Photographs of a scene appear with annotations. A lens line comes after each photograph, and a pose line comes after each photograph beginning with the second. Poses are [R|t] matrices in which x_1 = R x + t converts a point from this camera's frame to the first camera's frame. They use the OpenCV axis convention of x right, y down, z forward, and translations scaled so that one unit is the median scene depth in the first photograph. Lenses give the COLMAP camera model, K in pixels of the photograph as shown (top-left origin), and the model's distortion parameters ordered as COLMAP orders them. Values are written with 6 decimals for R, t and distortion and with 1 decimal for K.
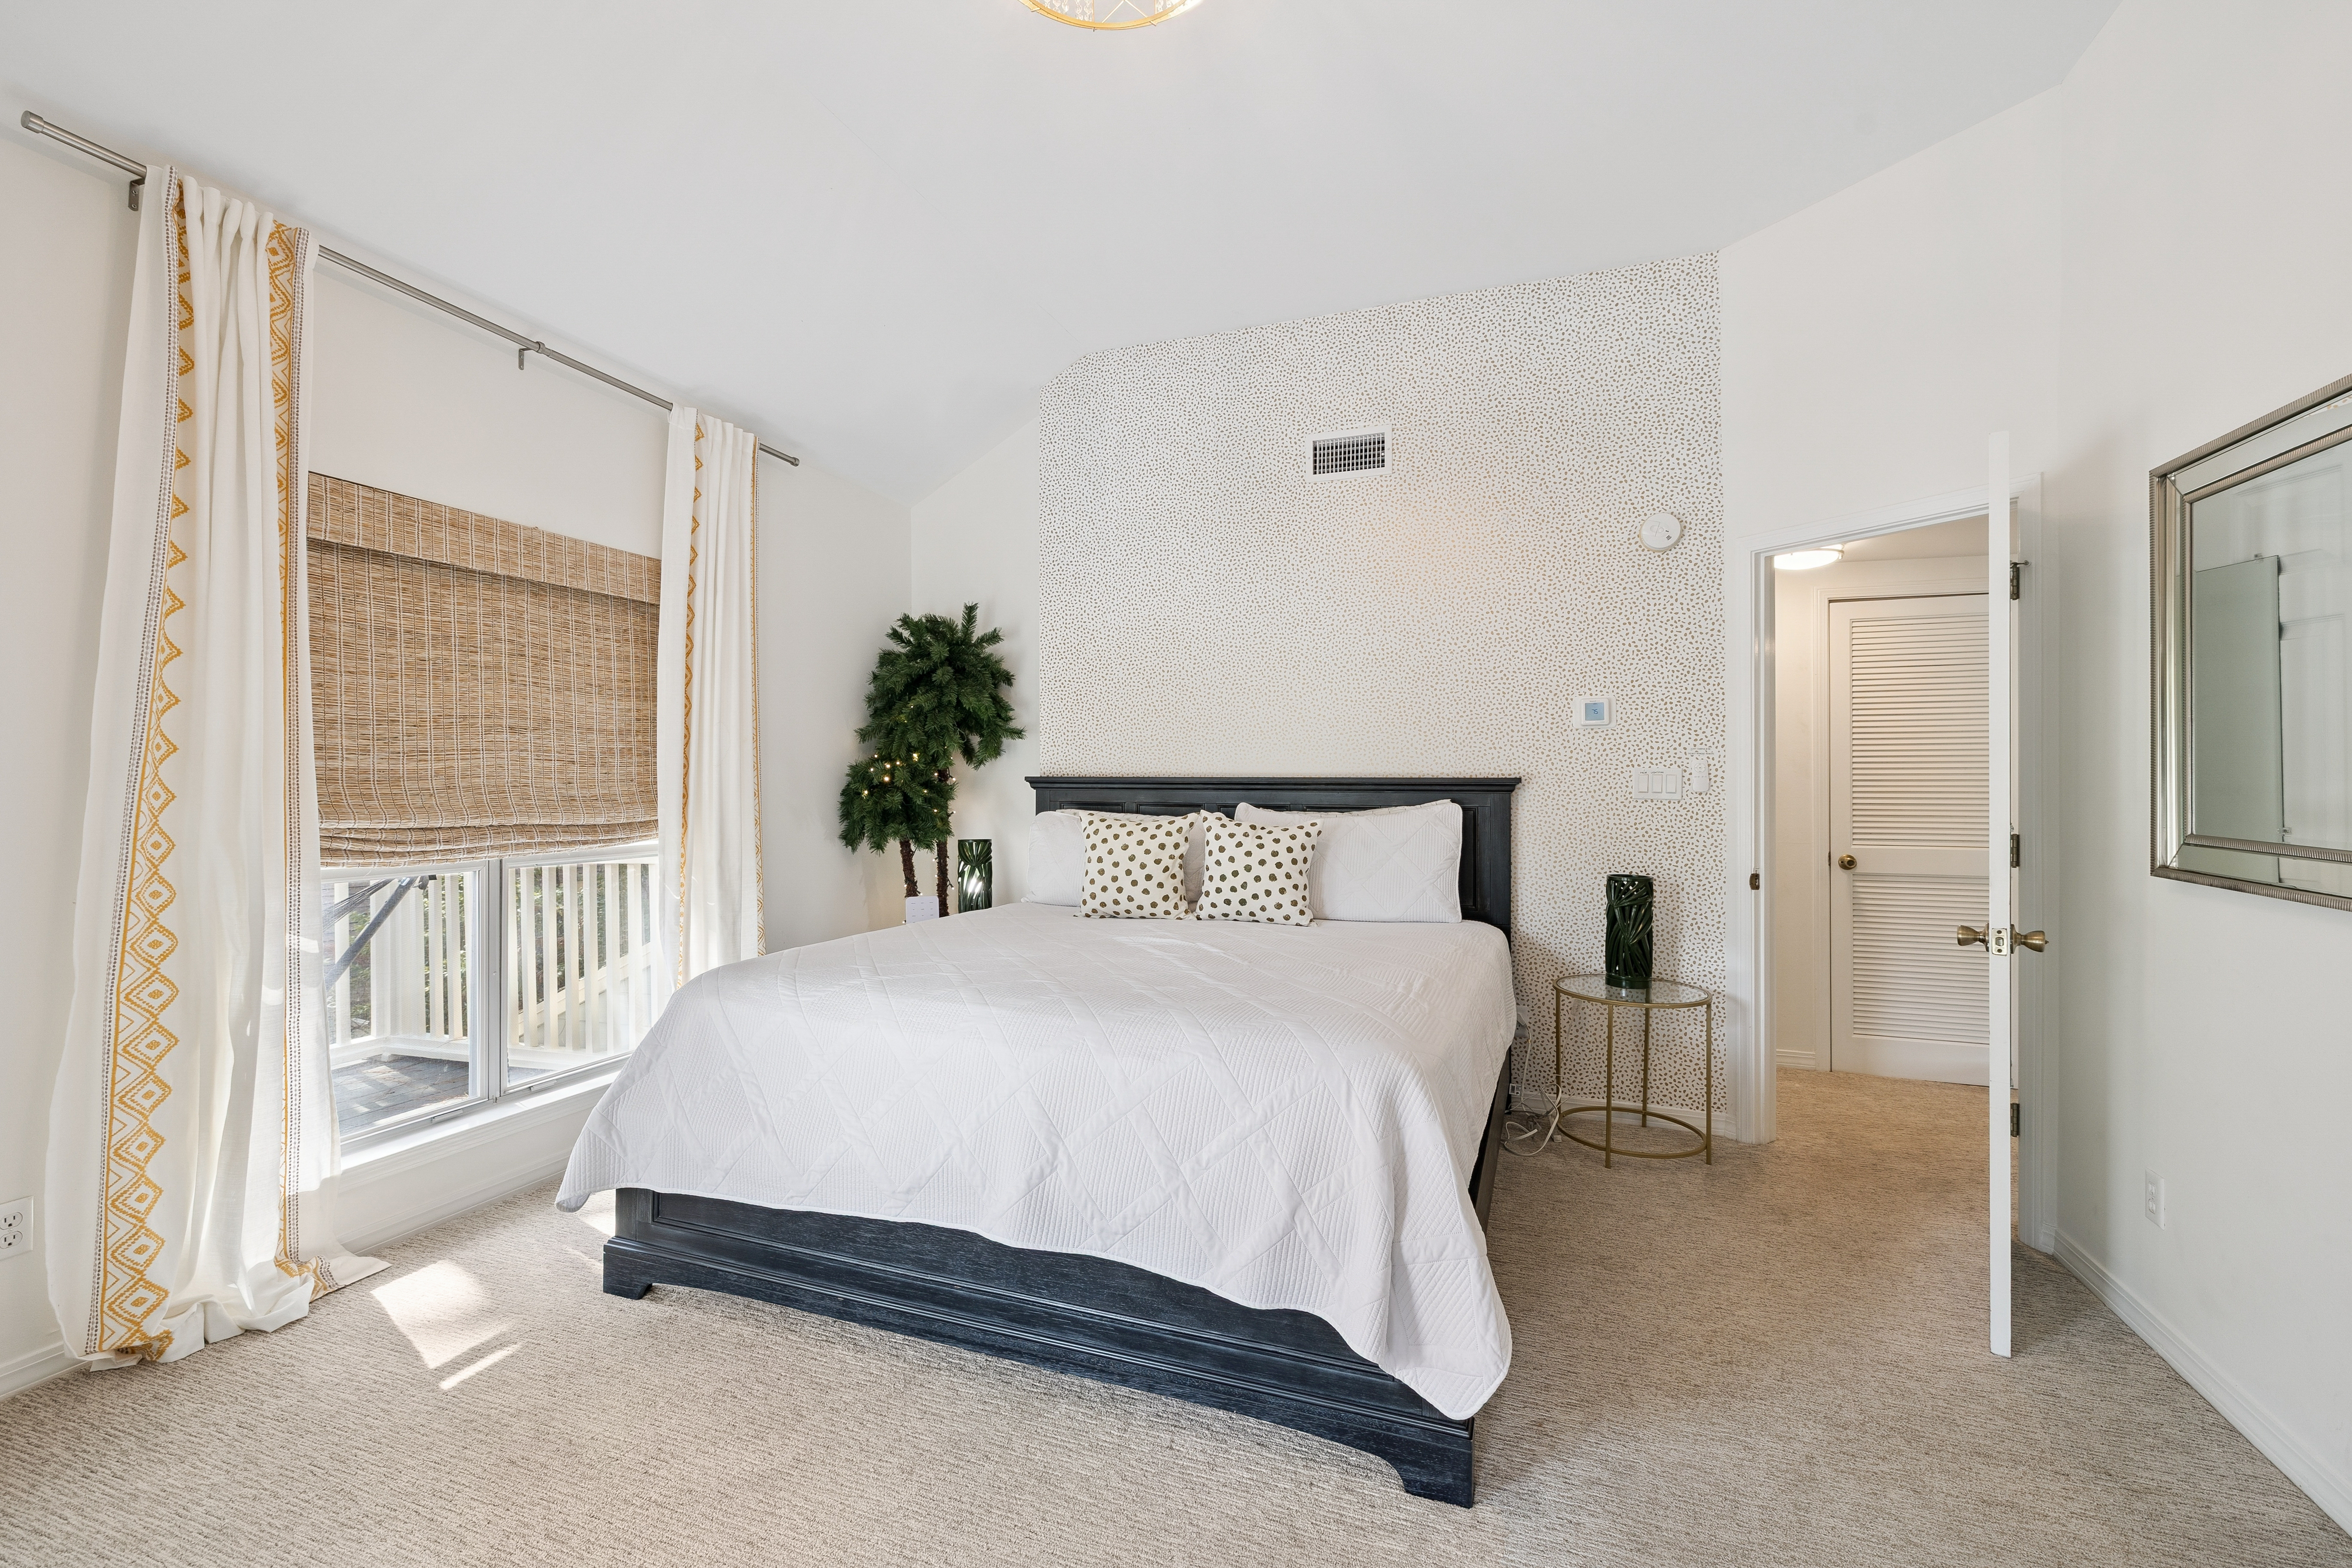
lens RADIAL K [[1003.2, 0, 1176.0], [0, 1003.2, 784.0], [0, 0, 1]] dist [-0.000144, 0.000202]
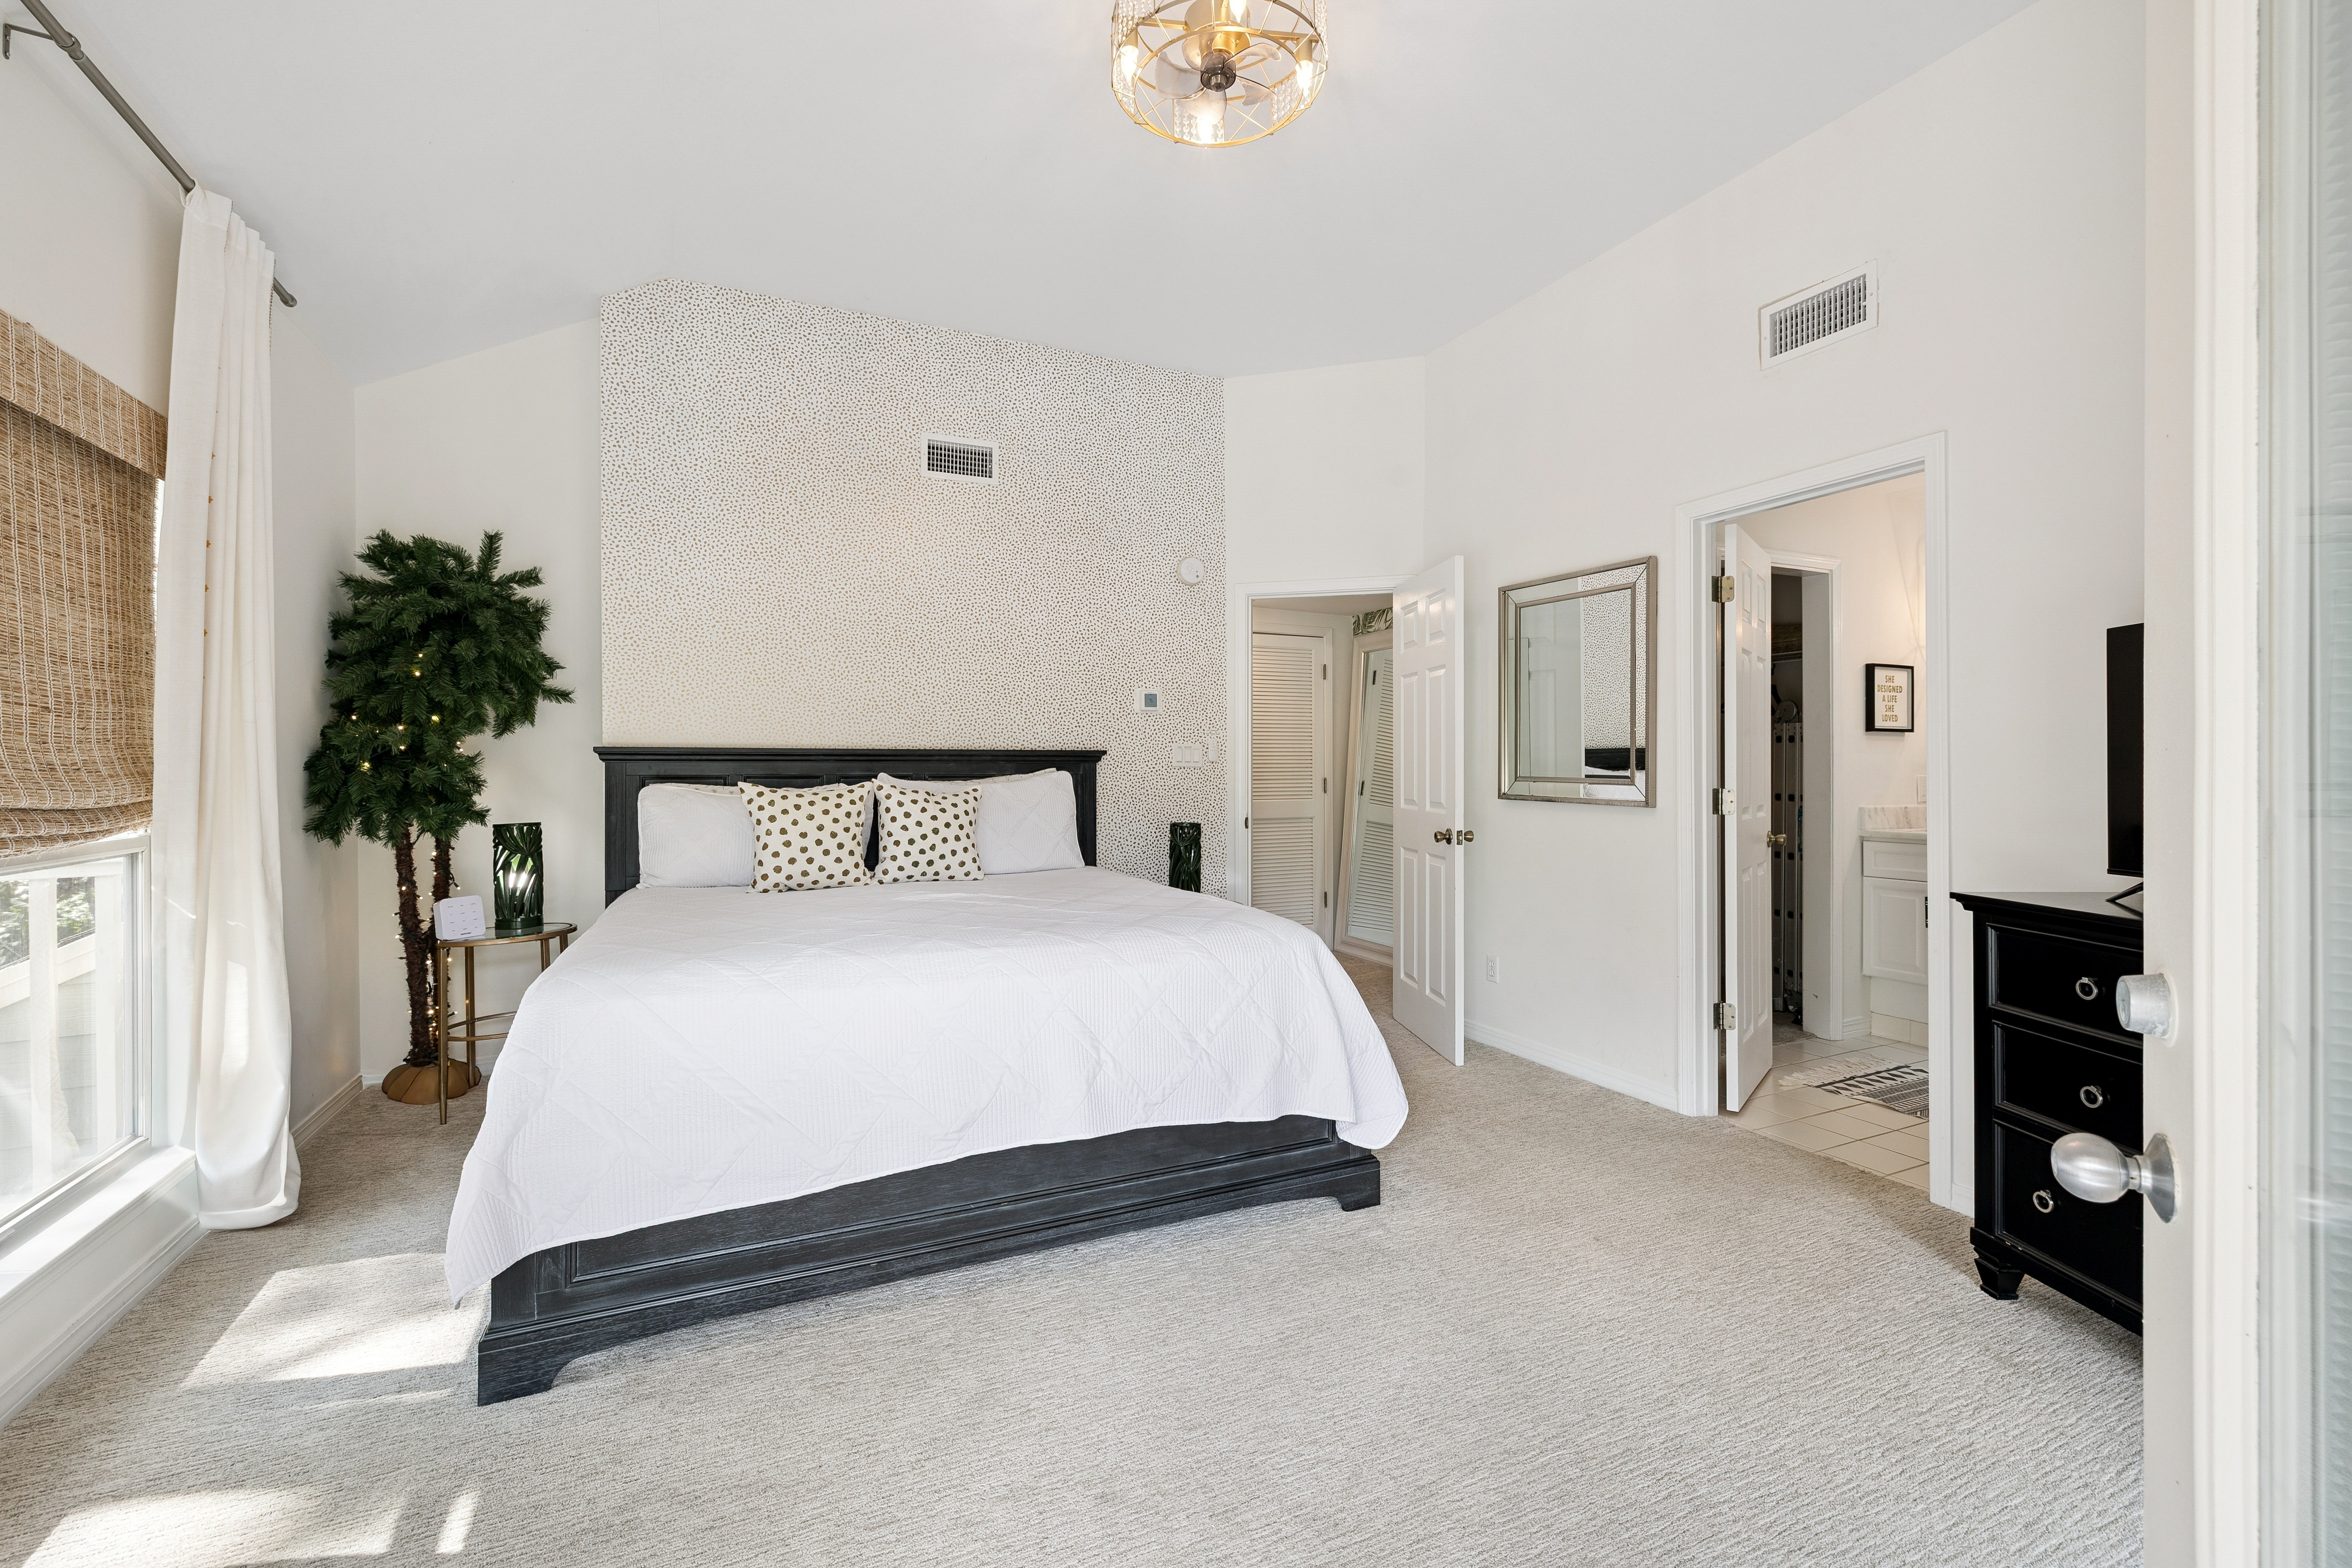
lens RADIAL K [[989.8, 0, 1171.7], [0, 989.8, 773.8], [0, 0, 1]] dist [-0.001800, -0.000096]
pose [[0.704401, -0.008322, 0.709754, -0.500215], [0.006684, 0.999965, 0.005091, 0.018322], [-0.709771, 0.001157, 0.704431, 0.067977]]
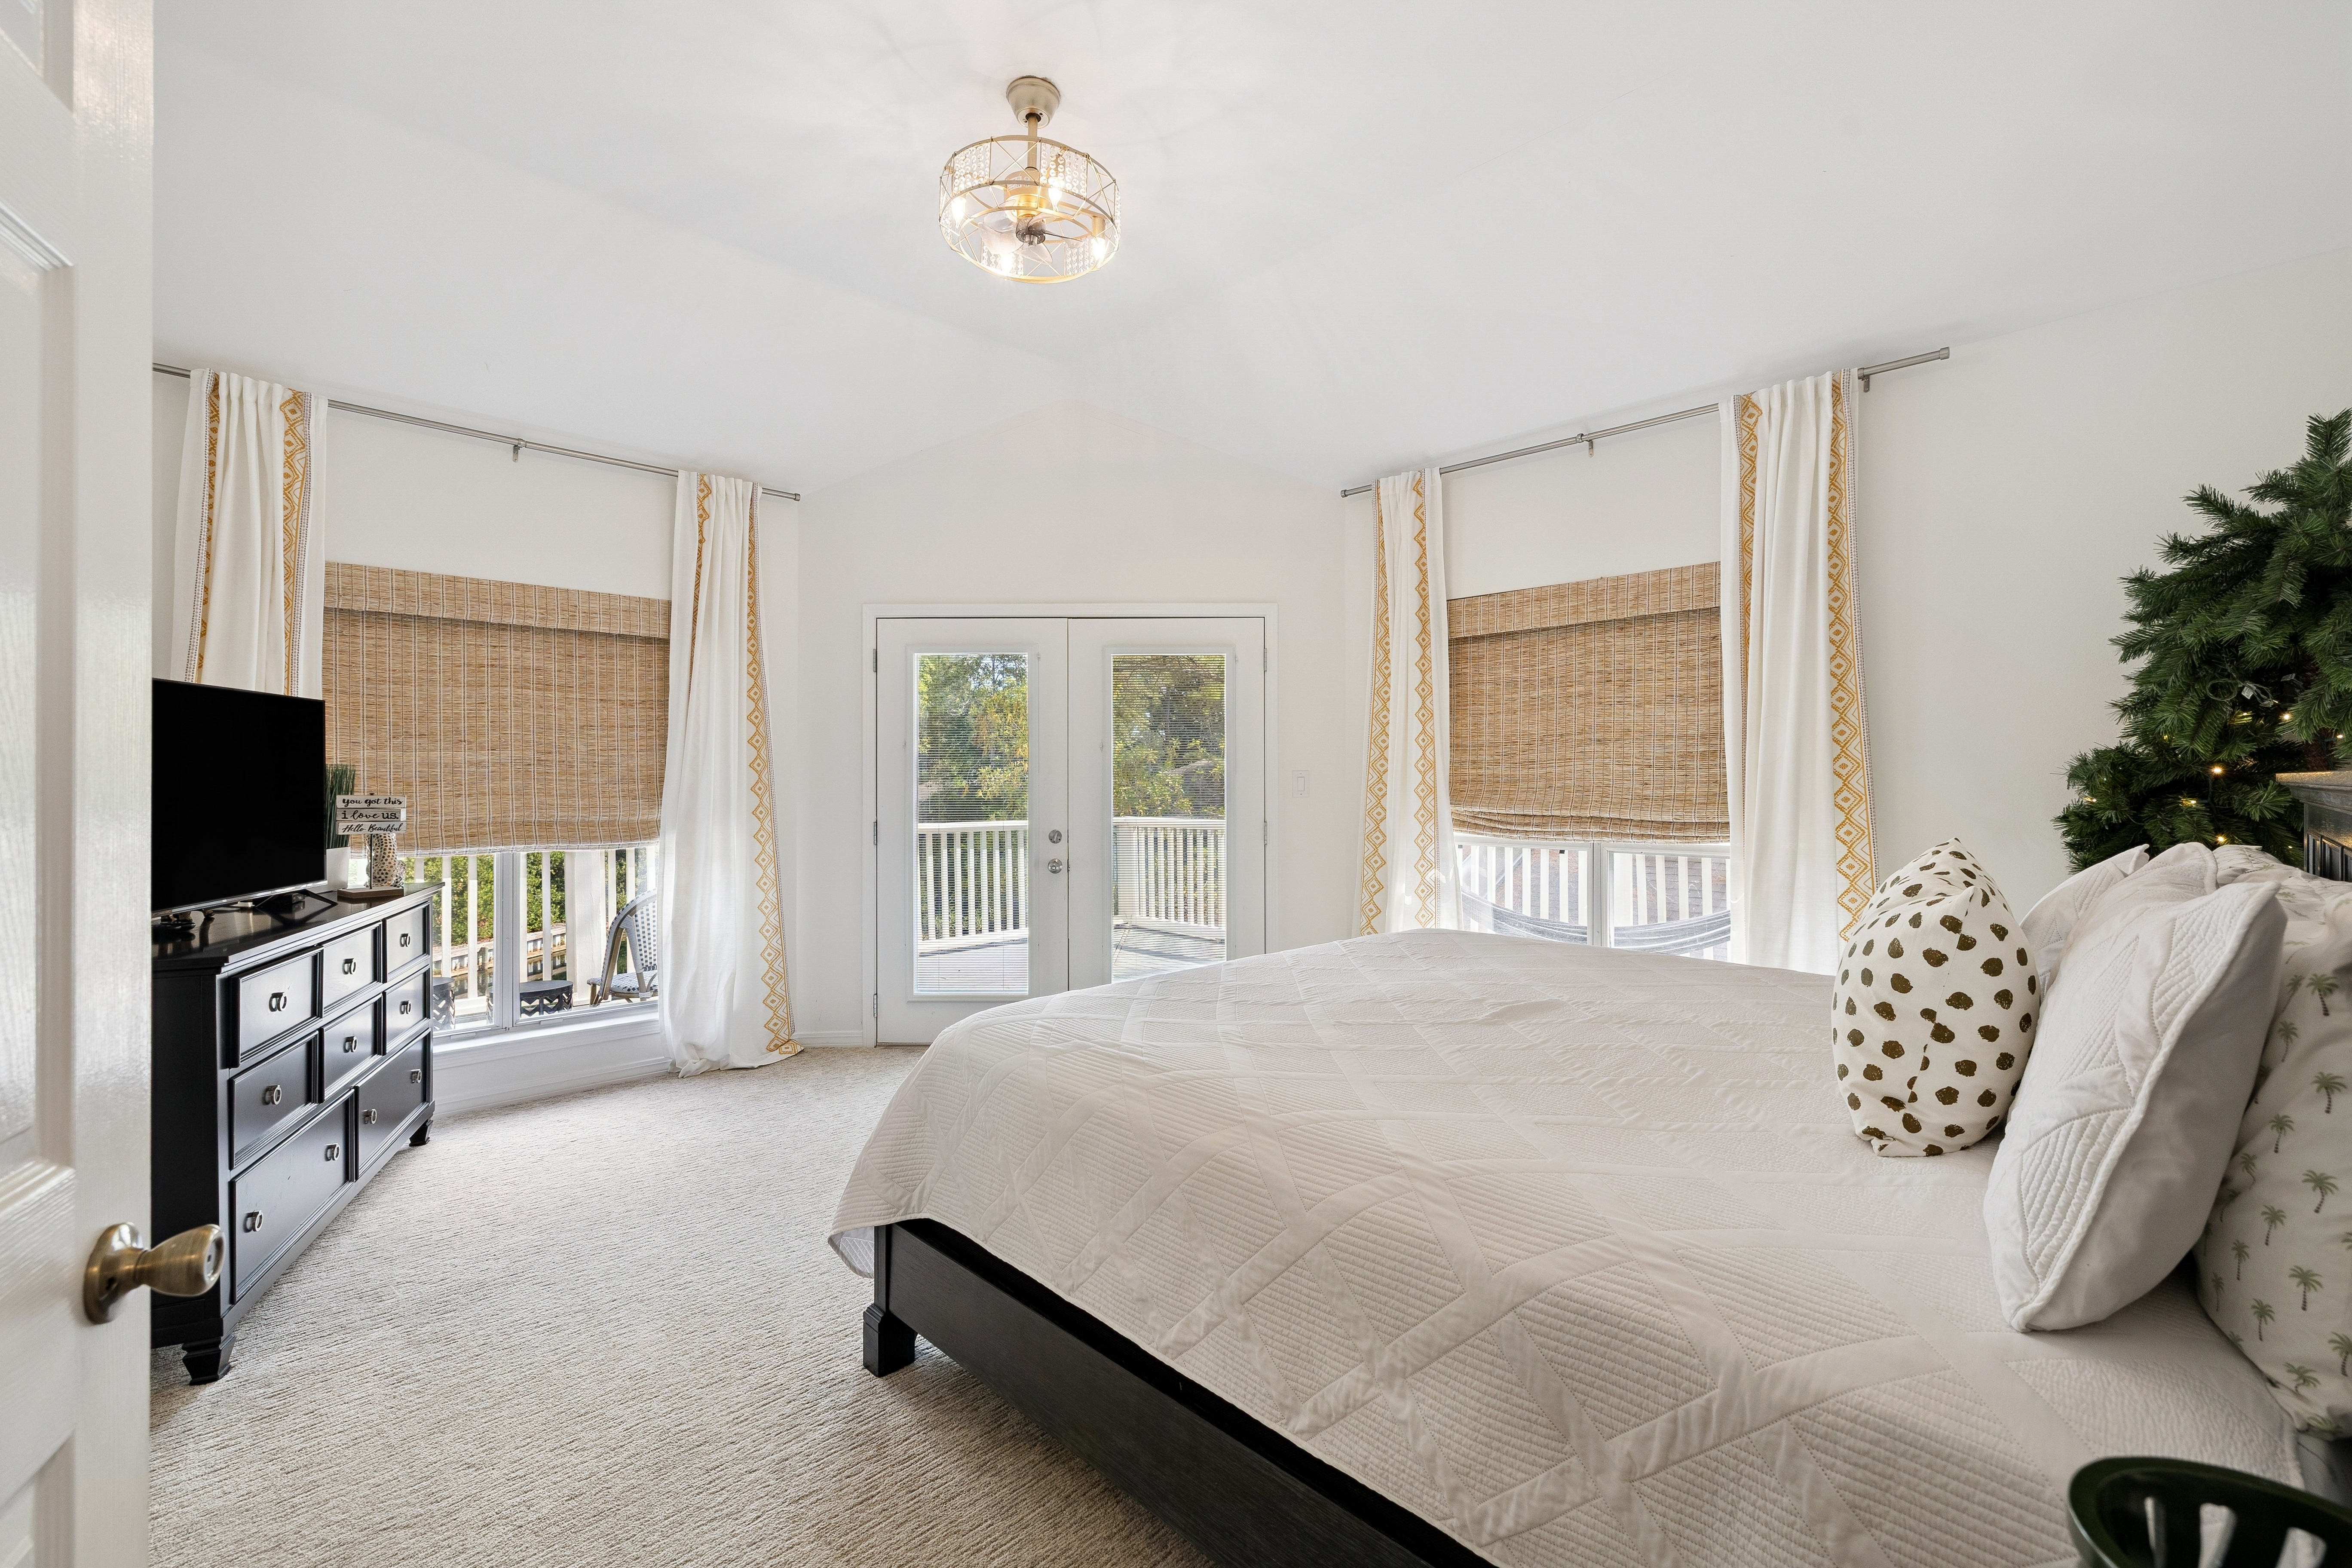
lens RADIAL K [[989.8, 0, 1171.7], [0, 989.8, 773.8], [0, 0, 1]] dist [-0.001800, -0.000096]
pose [[-0.431189, -0.006905, -0.902235, 0.601360], [-0.002740, 0.999976, -0.006344, -0.003843], [0.902257, -0.000264, -0.431198, 0.913391]]
